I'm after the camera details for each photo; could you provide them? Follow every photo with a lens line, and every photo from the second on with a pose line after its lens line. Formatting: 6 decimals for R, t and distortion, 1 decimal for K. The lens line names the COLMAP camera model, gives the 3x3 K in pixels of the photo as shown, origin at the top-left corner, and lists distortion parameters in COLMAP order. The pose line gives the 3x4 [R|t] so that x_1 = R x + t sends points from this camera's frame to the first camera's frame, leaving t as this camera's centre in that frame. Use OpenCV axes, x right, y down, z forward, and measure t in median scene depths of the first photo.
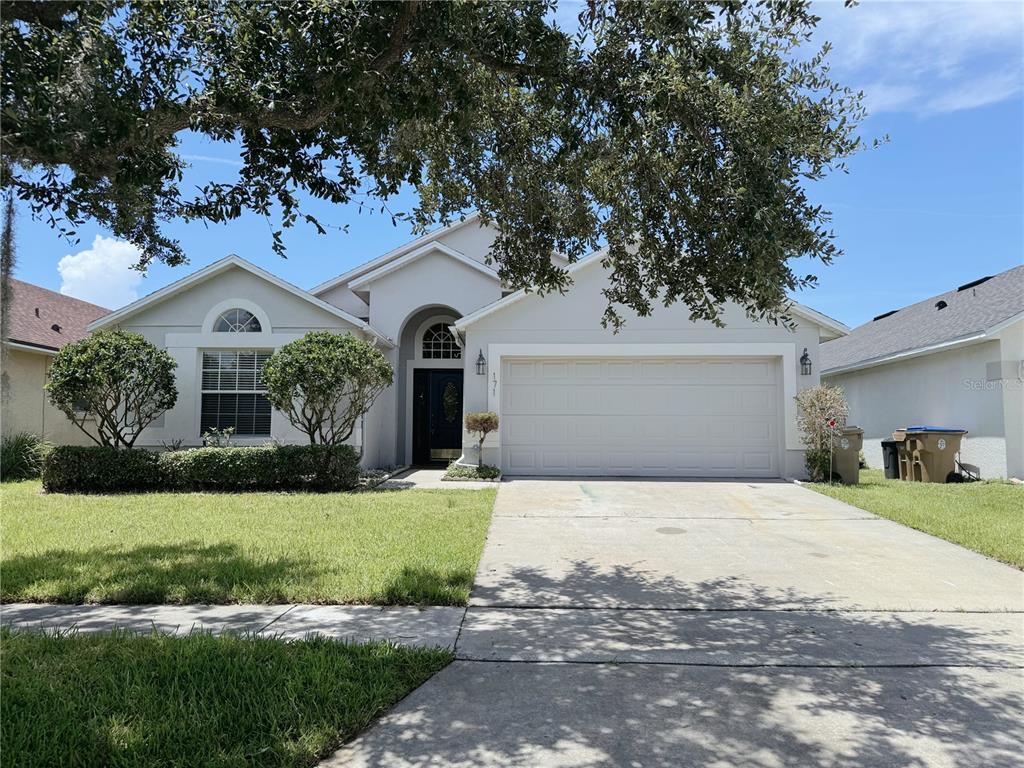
lens RADIAL K [[716.7, 0, 511.1], [0, 716.7, 391.0], [0, 0, 1]] dist [0.025784, -0.012264]
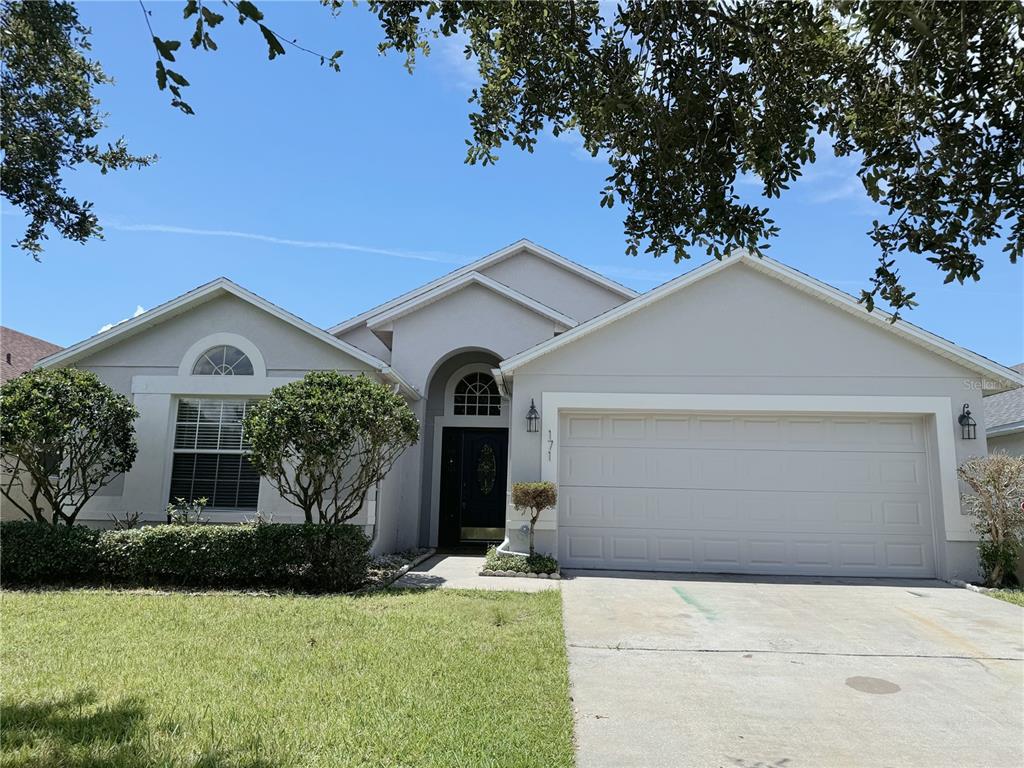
lens RADIAL K [[716.7, 0, 518.1], [0, 716.7, 376.8], [0, 0, 1]] dist [0.025784, -0.012264]
pose [[0.999693, 0.011812, -0.021762, -0.045223], [-0.014266, 0.993113, -0.116288, 0.007998], [0.020238, 0.116563, 0.992977, 0.250999]]
